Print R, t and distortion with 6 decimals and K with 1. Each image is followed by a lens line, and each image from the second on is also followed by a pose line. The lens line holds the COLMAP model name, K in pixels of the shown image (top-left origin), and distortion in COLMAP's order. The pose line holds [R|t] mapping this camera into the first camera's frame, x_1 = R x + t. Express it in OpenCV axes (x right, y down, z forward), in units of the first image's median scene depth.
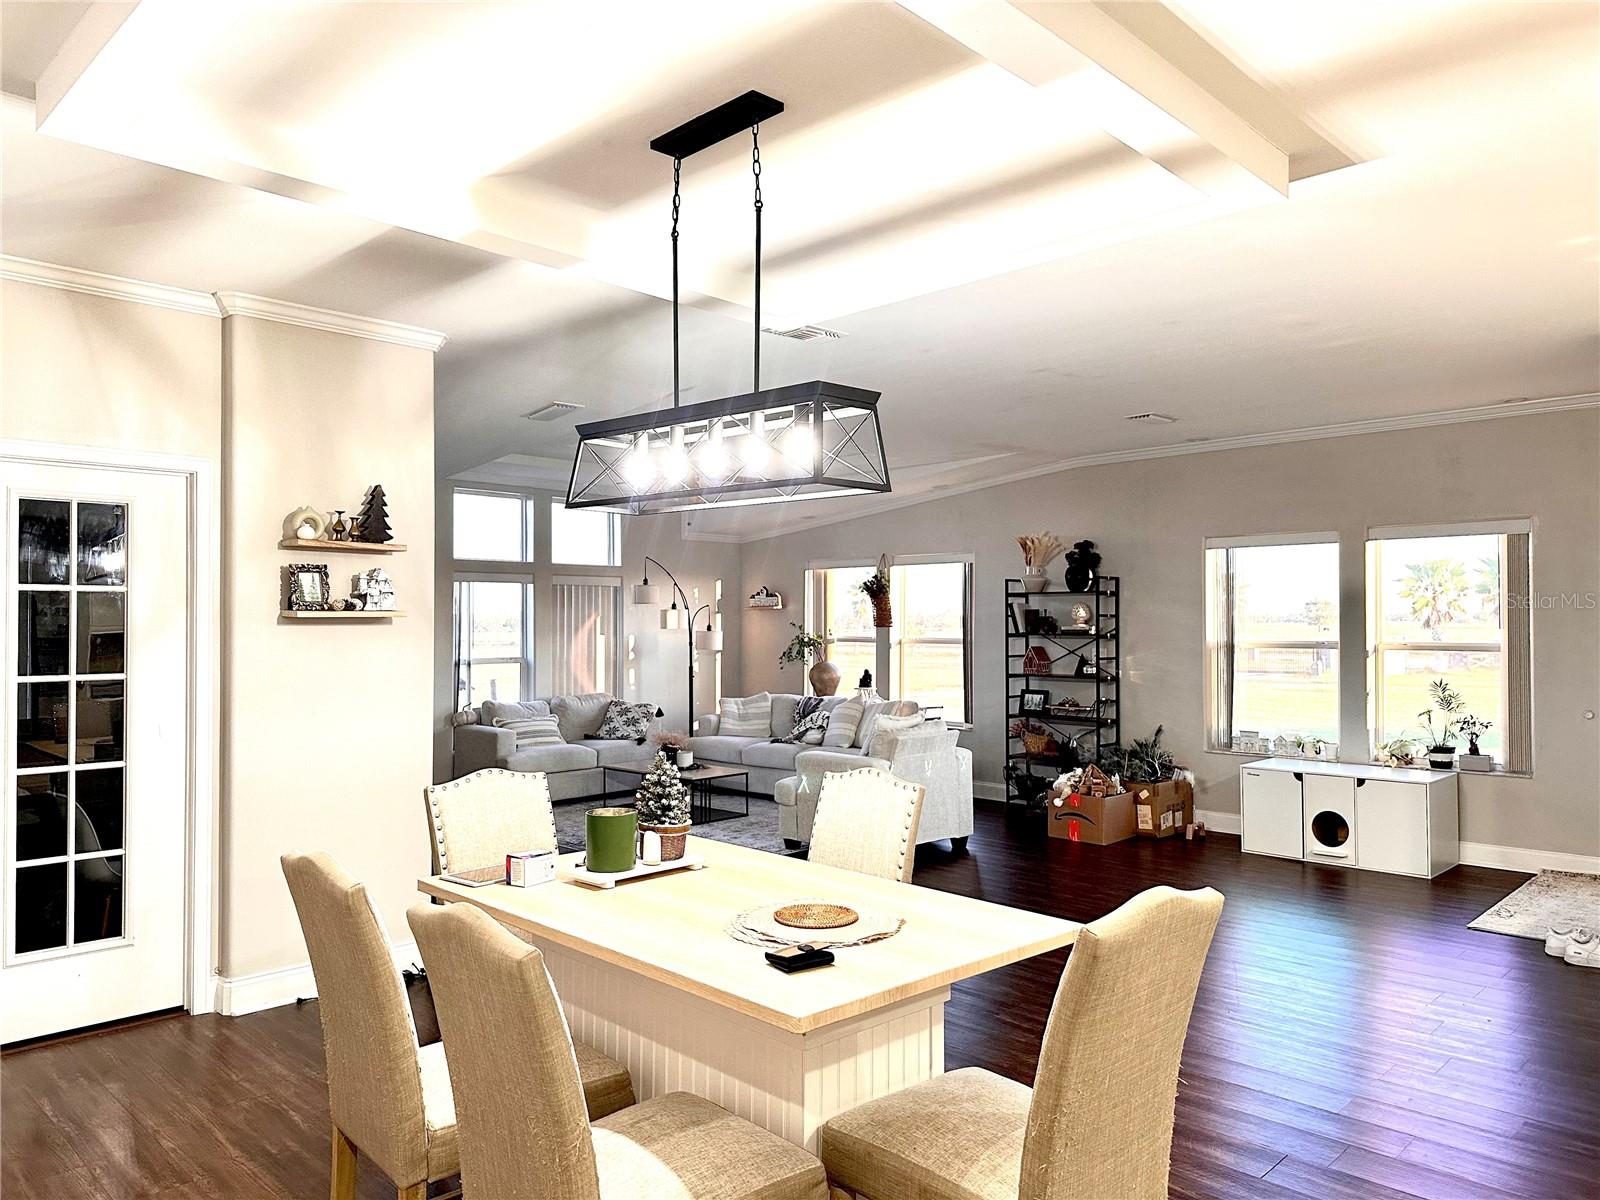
lens RADIAL K [[1126.9, 0, 798.9], [0, 1126.9, 601.0], [0, 0, 1]] dist [0.009646, -0.002922]
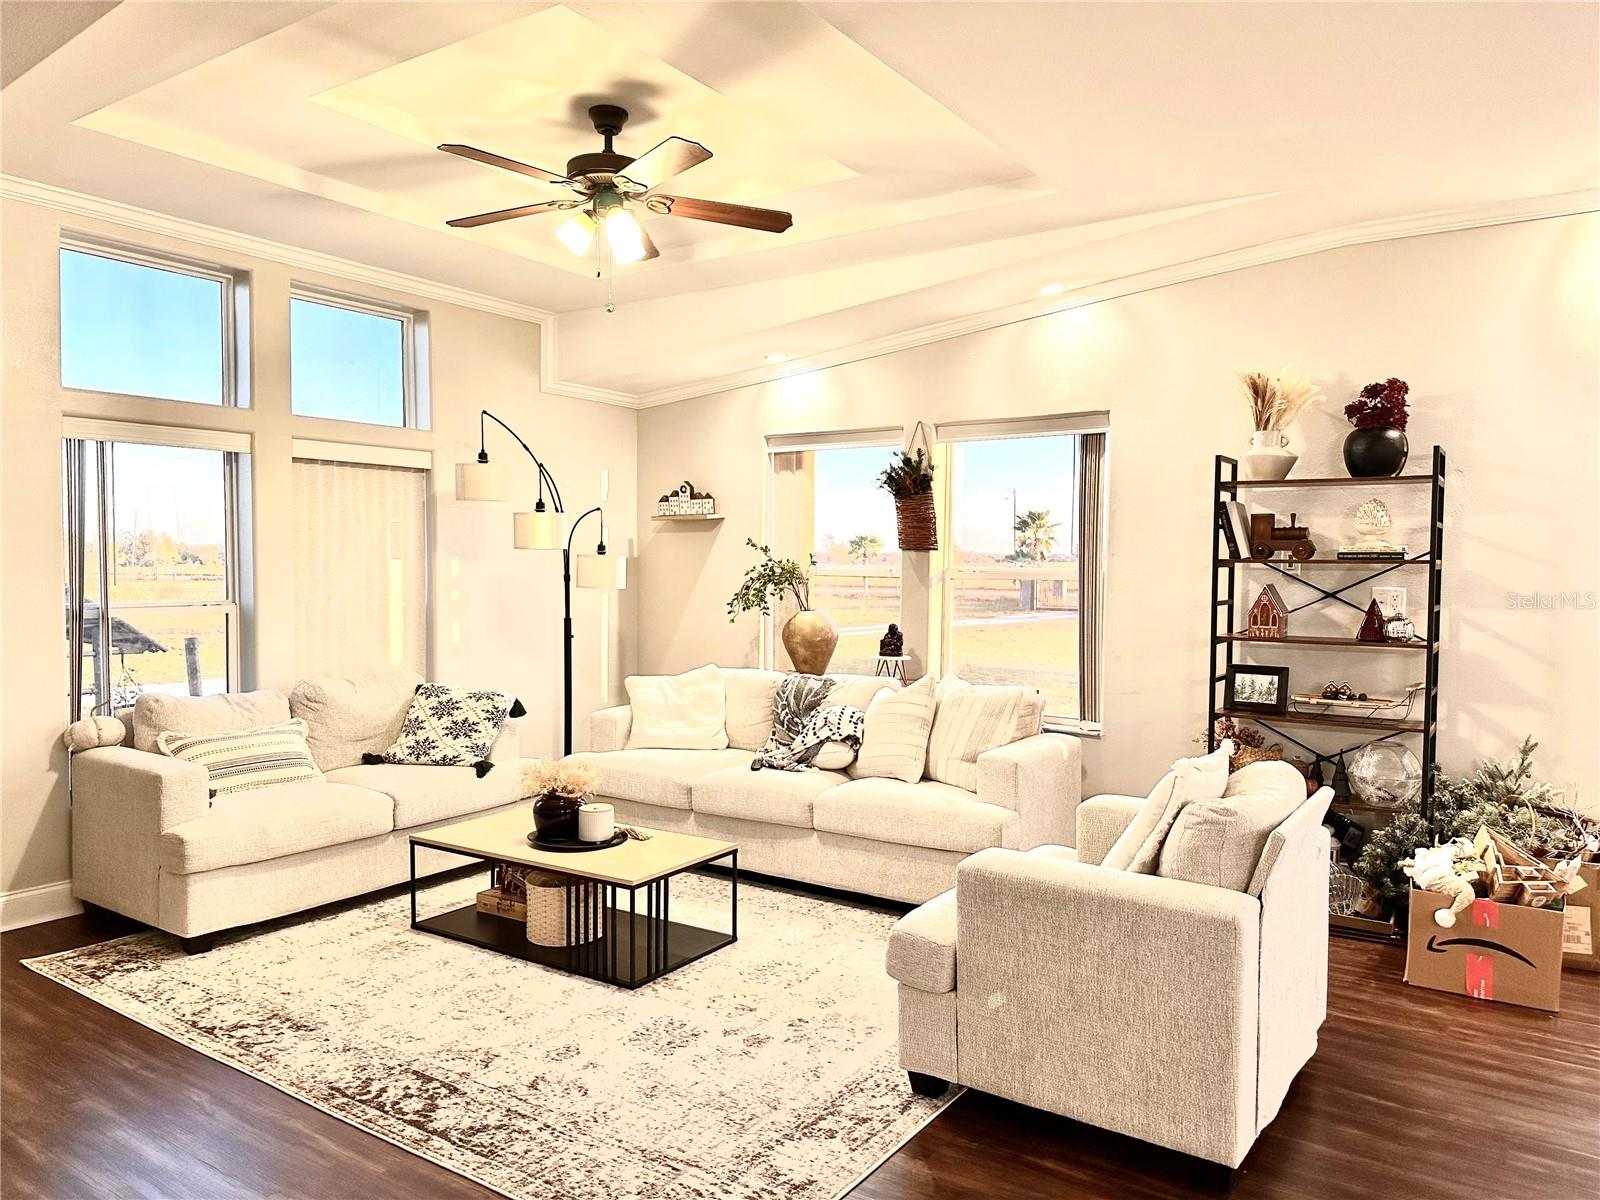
lens RADIAL K [[1126.9, 0, 805.7], [0, 1126.9, 602.2], [0, 0, 1]] dist [0.009646, -0.002922]
pose [[0.981245, 0.001240, 0.192760, -0.100039], [-0.011739, 0.998507, 0.053338, 0.022028], [-0.192406, -0.054601, 0.979795, 0.501583]]
